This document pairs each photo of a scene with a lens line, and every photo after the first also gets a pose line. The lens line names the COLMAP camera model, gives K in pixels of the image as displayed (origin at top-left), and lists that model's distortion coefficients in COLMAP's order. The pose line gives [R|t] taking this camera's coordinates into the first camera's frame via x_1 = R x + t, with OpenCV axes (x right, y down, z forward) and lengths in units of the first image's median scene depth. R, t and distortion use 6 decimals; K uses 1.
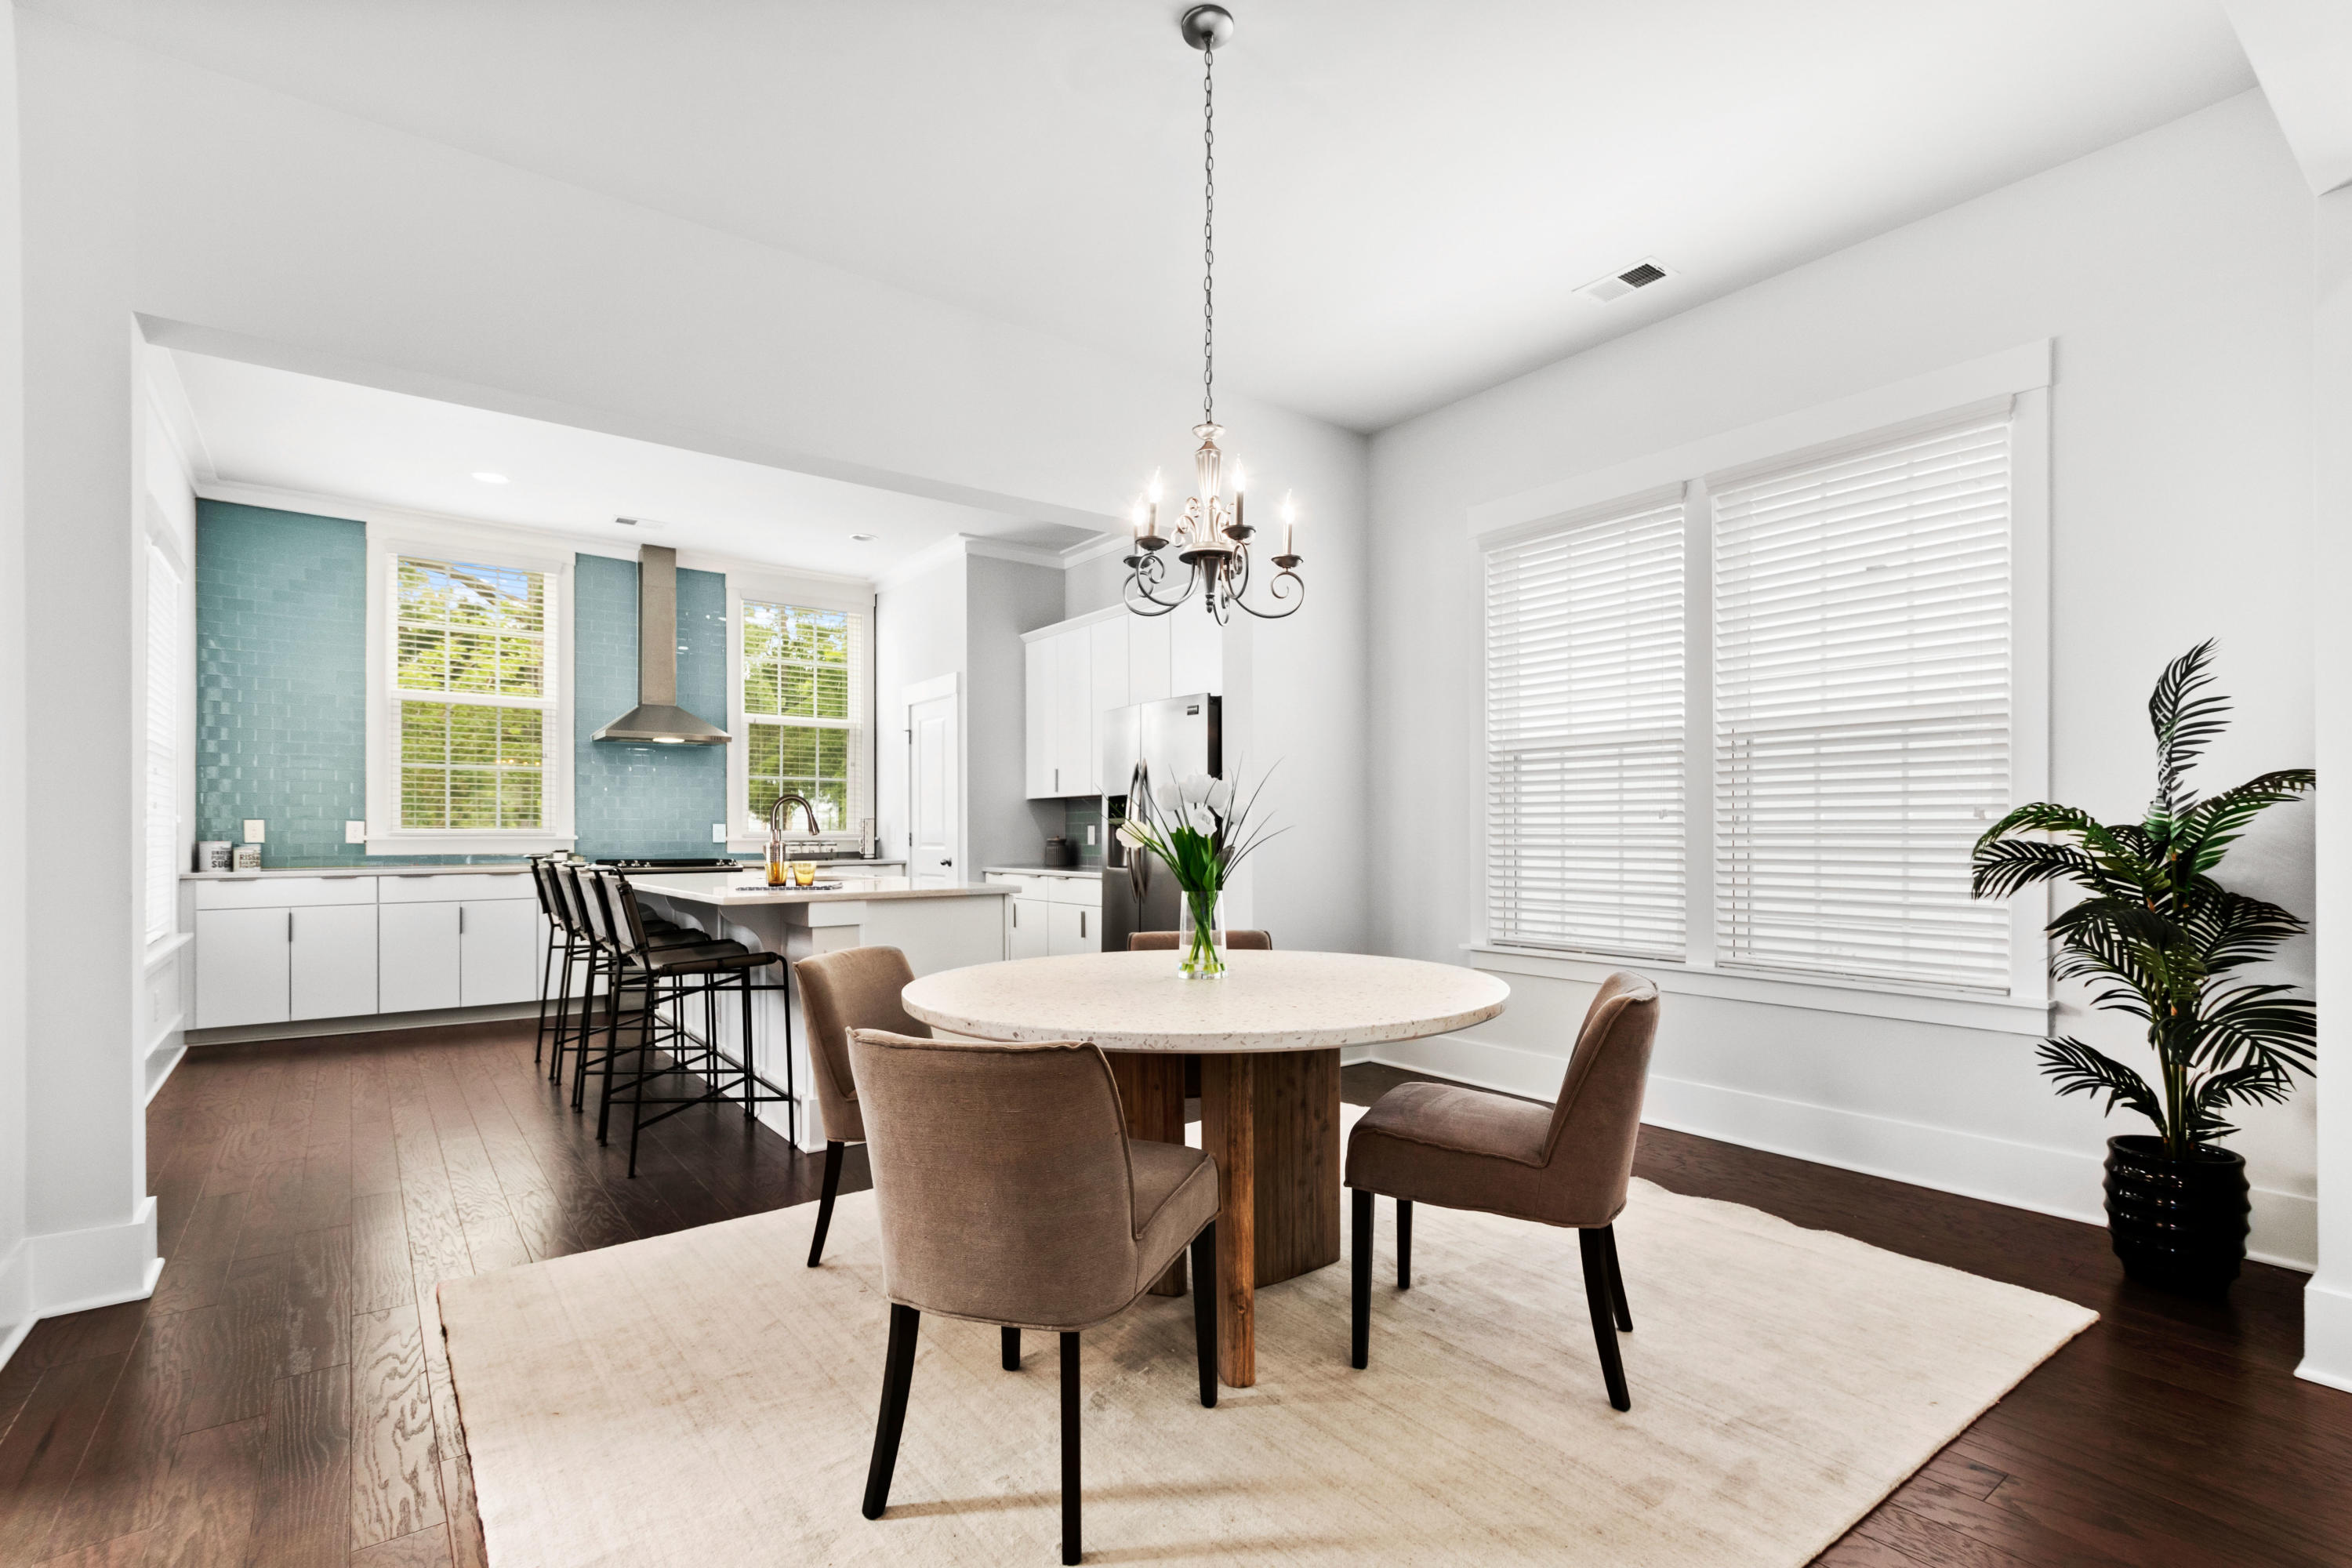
lens RADIAL K [[1087.5, 0, 1205.2], [0, 1087.5, 796.0], [0, 0, 1]] dist [-0.003625, -0.000644]
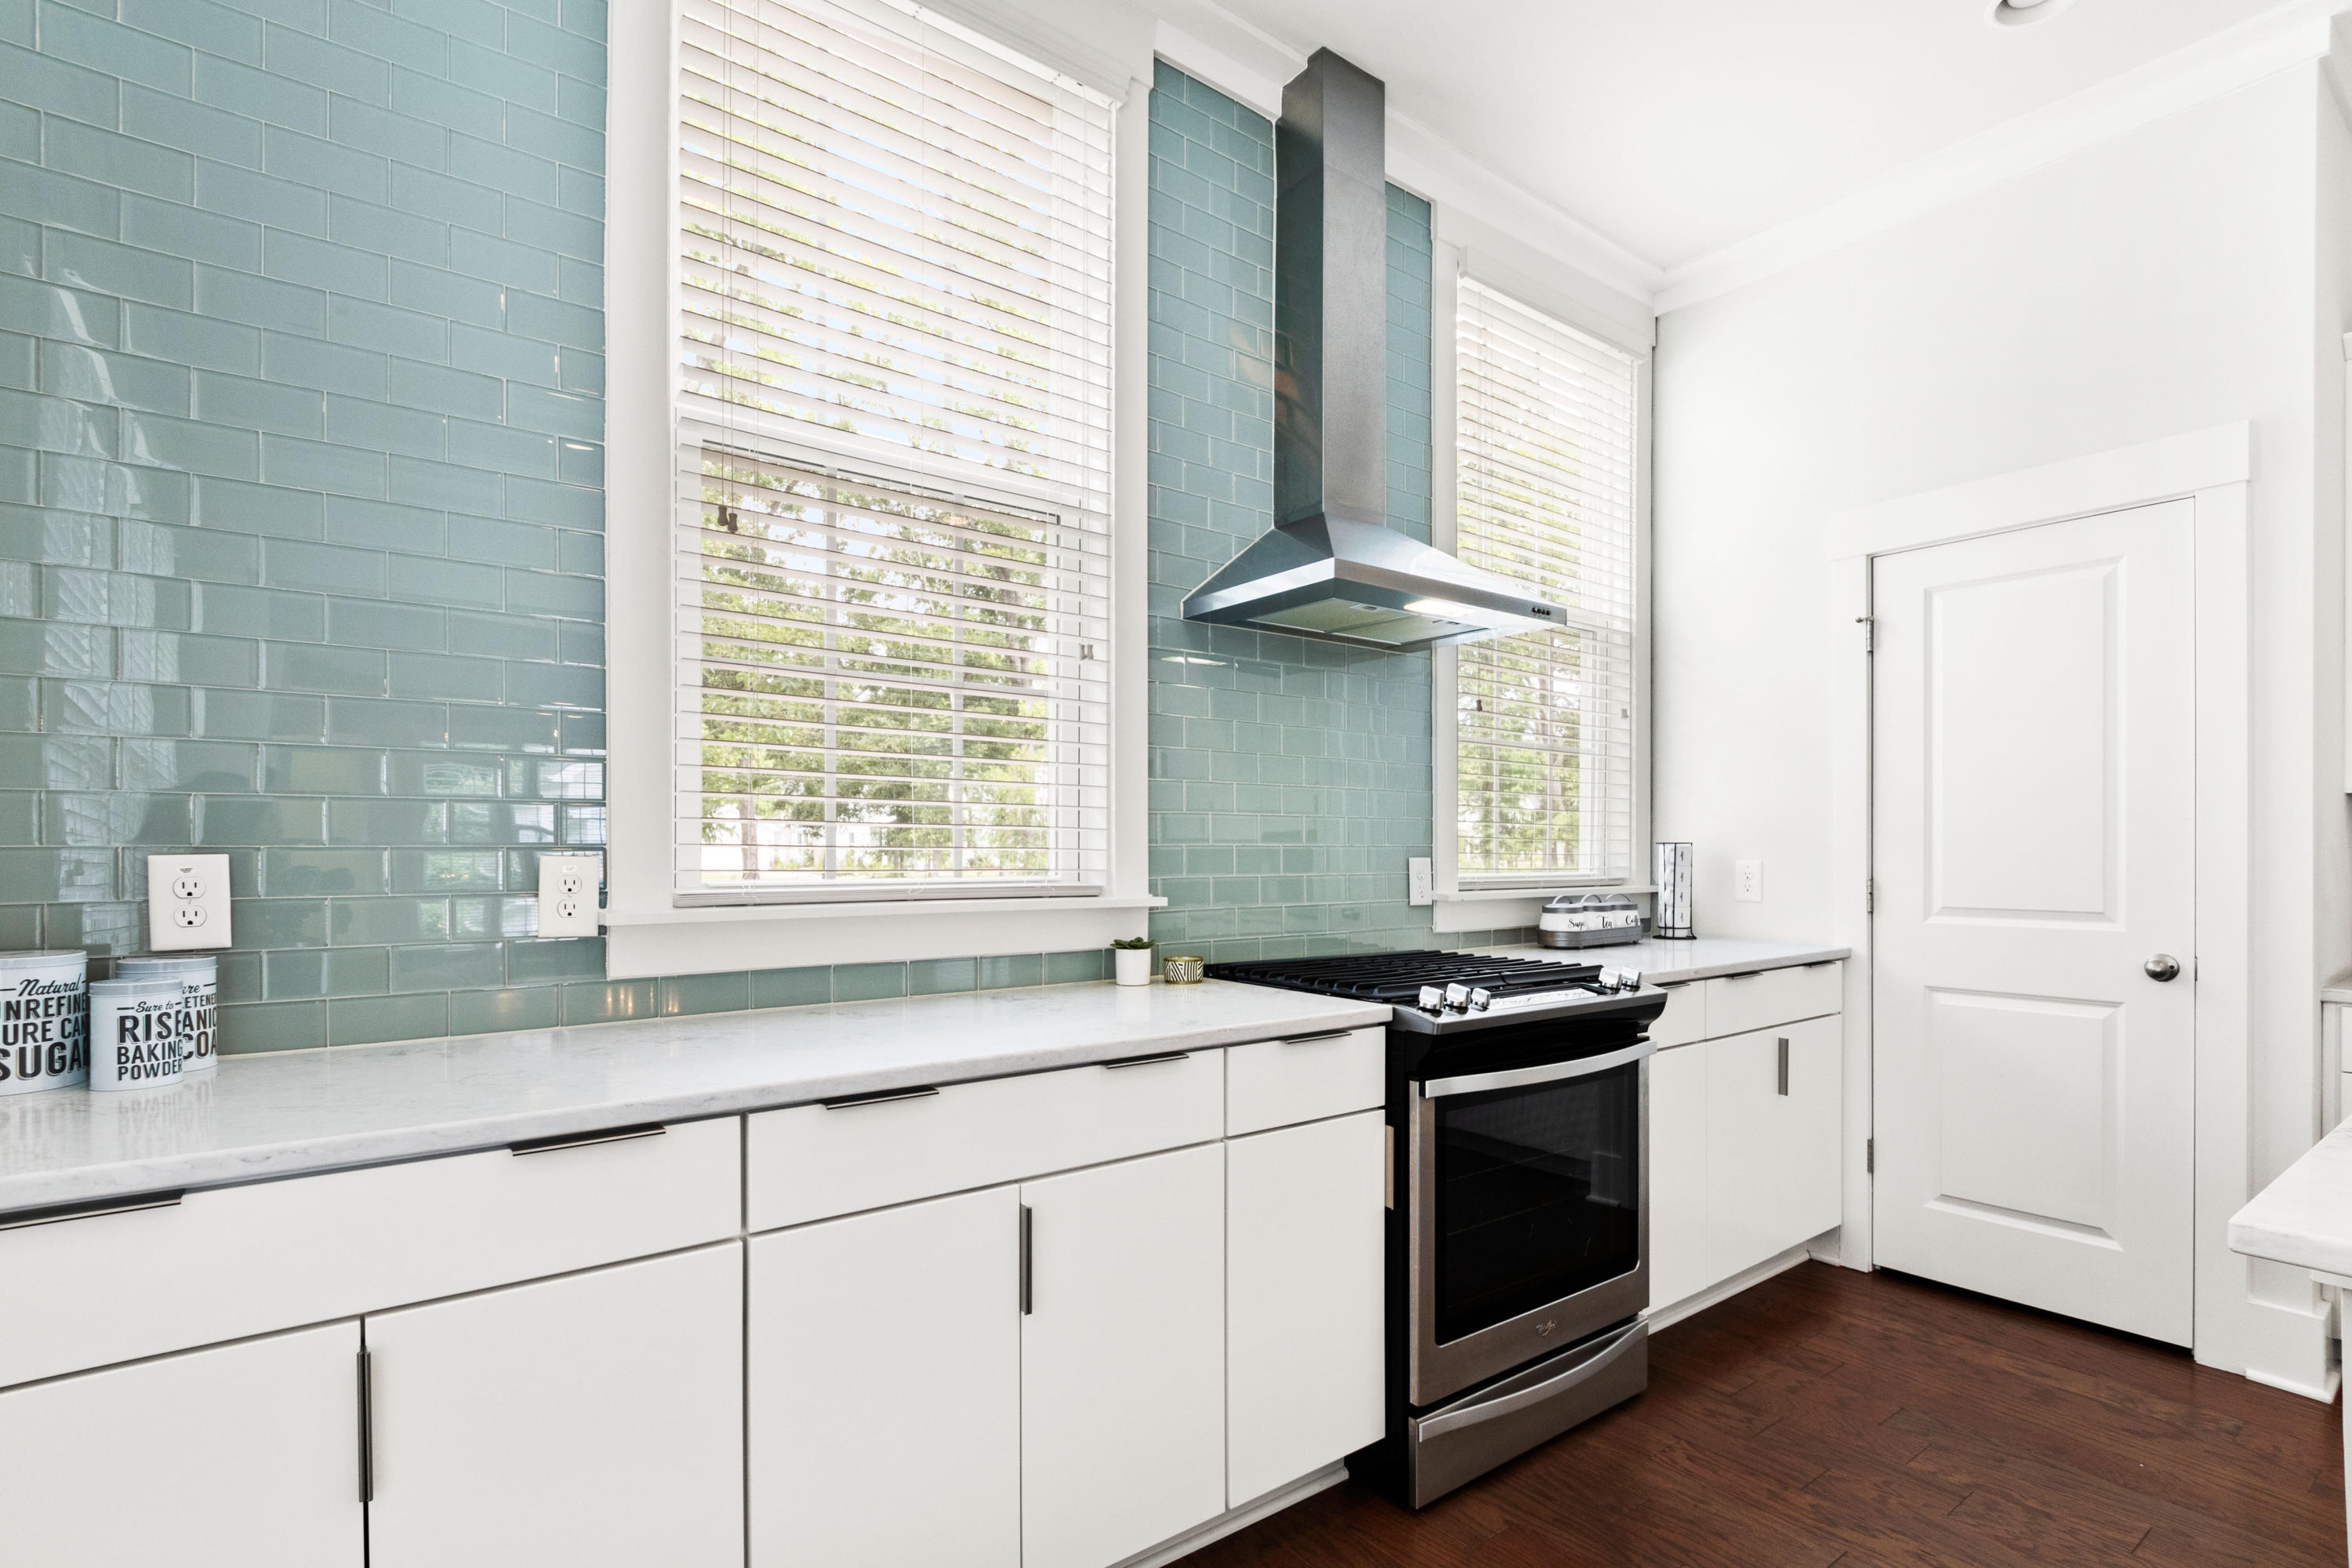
lens RADIAL K [[1095.7, 0, 1180.6], [0, 1095.7, 839.0], [0, 0, 1]] dist [-0.017621, -0.000442]
pose [[0.999912, 0.004147, -0.012639, -0.573873], [-0.003816, 0.999651, 0.026139, 0.010721], [0.012743, -0.026088, 0.999578, 0.669496]]
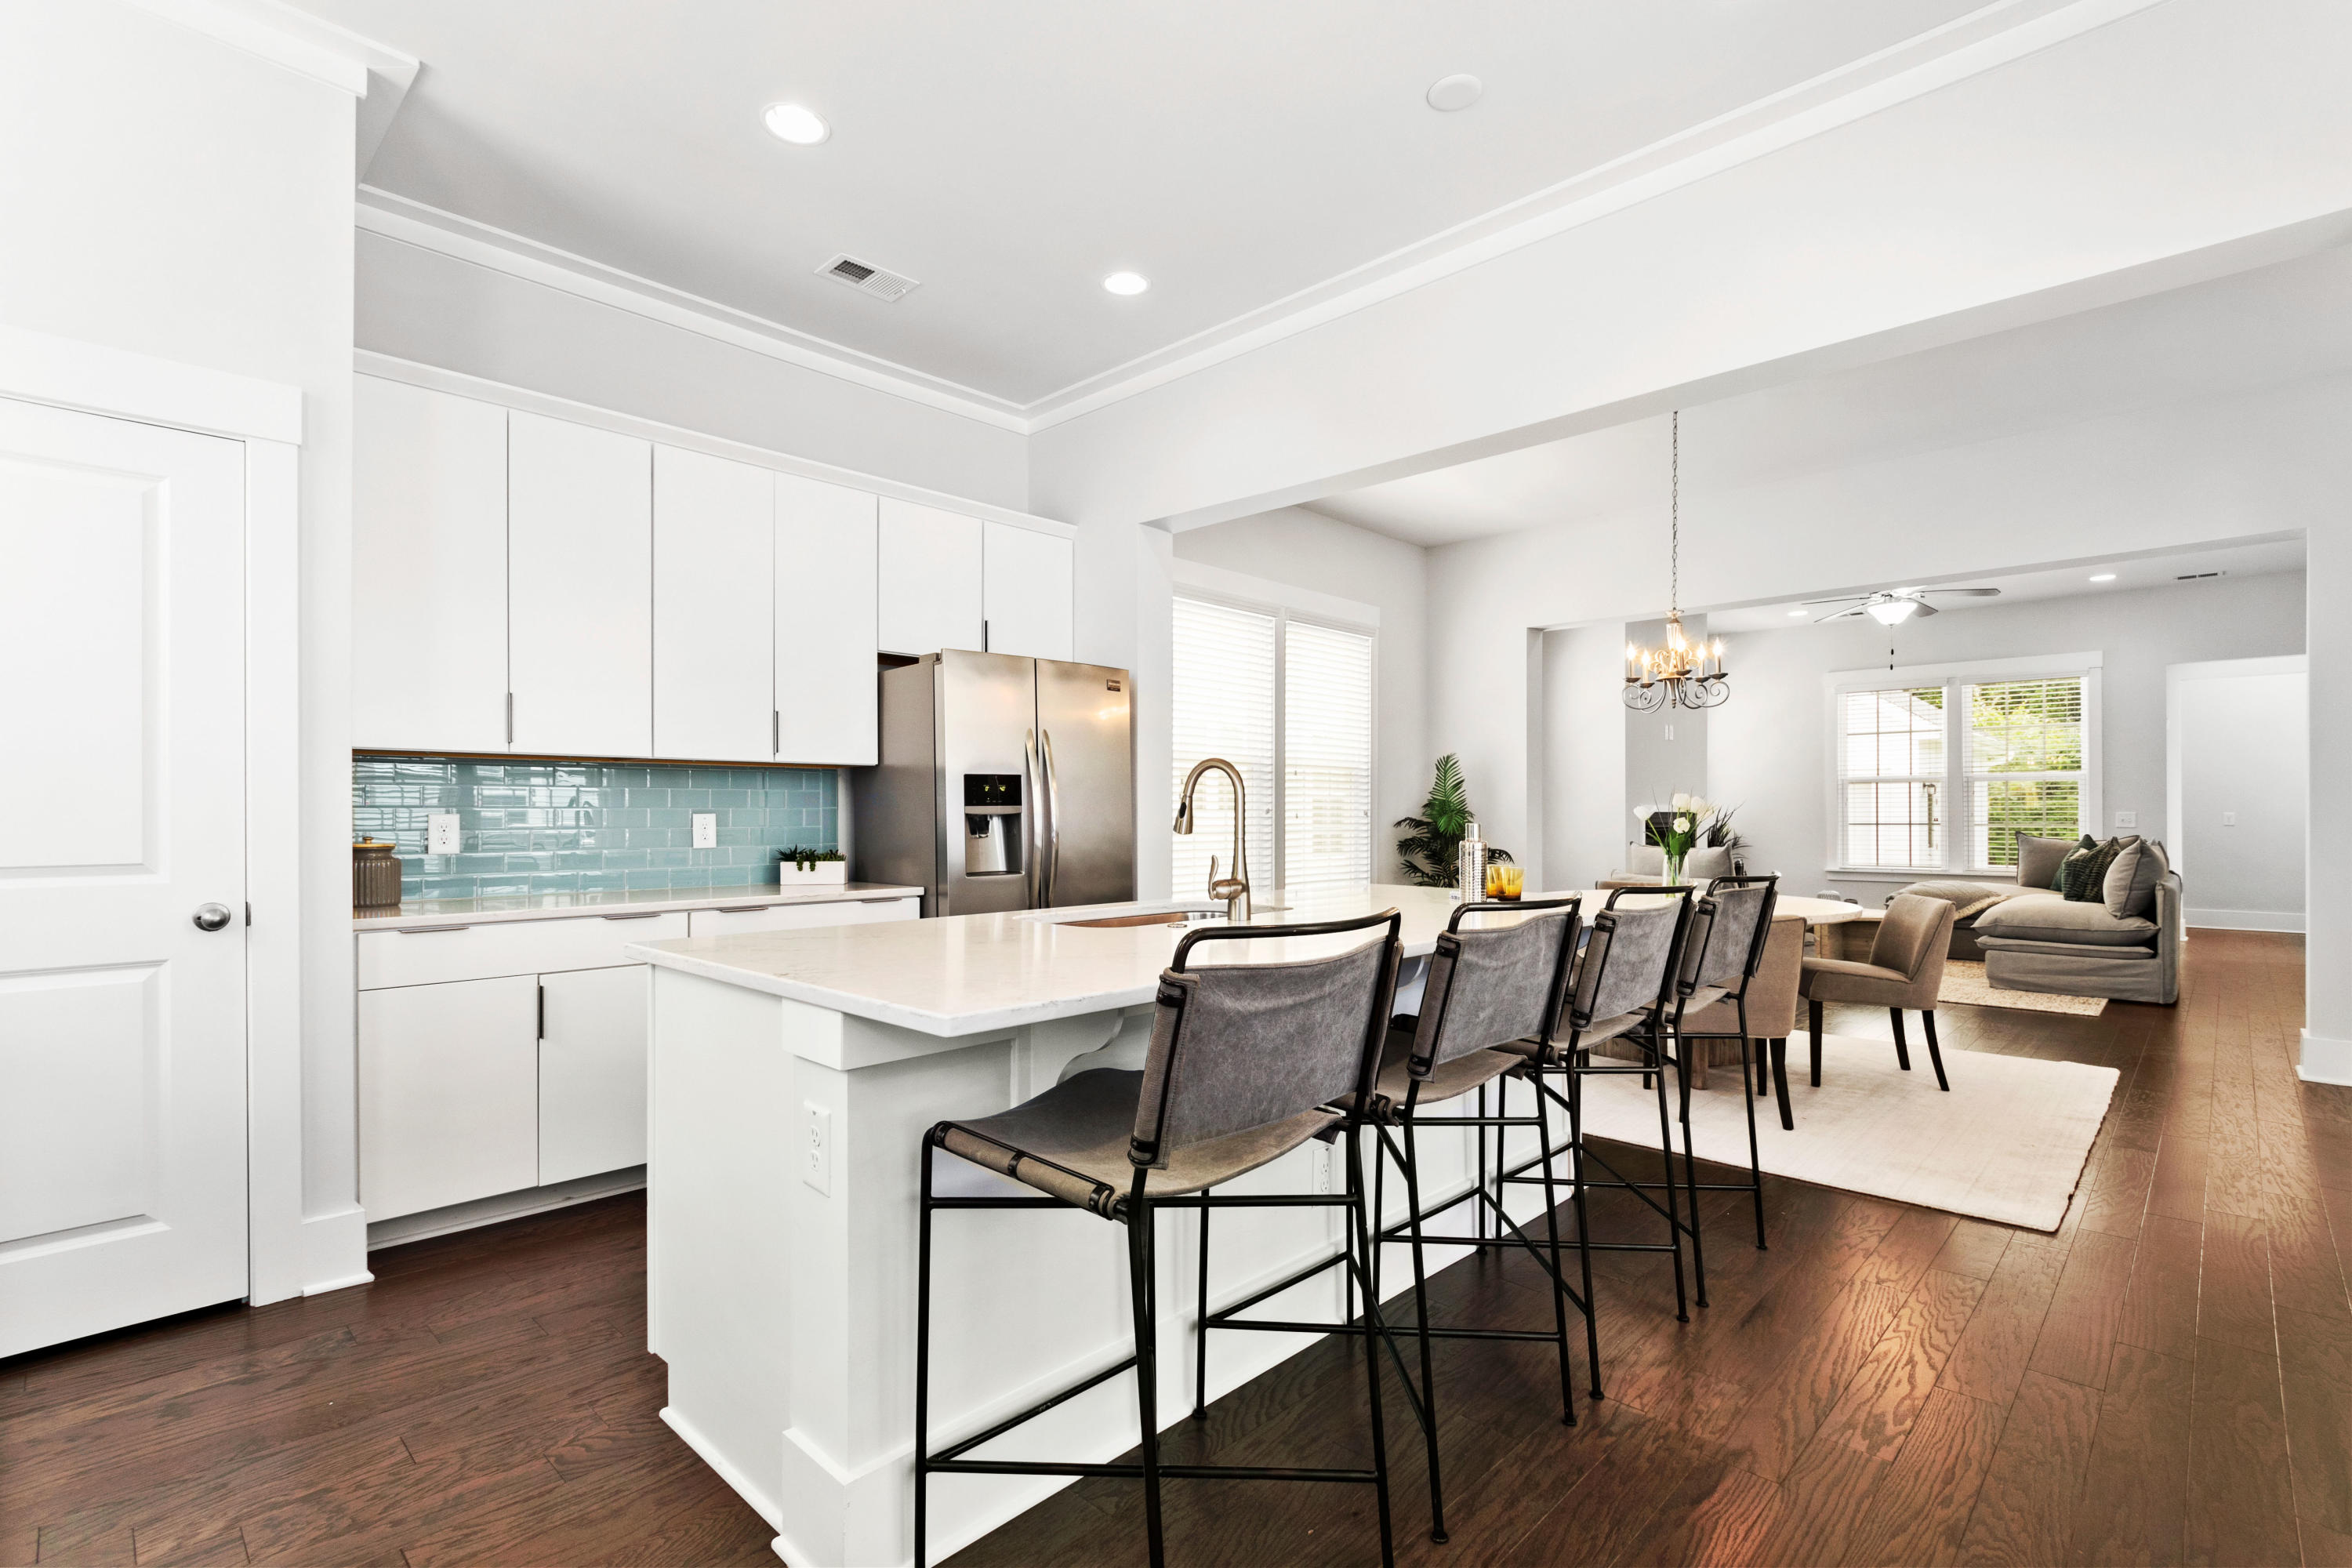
lens RADIAL K [[1075.6, 0, 1188.5], [0, 1075.6, 807.2], [0, 0, 1]] dist [-0.005863, -0.000532]
pose [[-0.162855, 0.012061, 0.986576, -0.641549], [-0.027267, 0.999488, -0.016720, 0.023935], [-0.986273, -0.029624, -0.162443, 0.780676]]
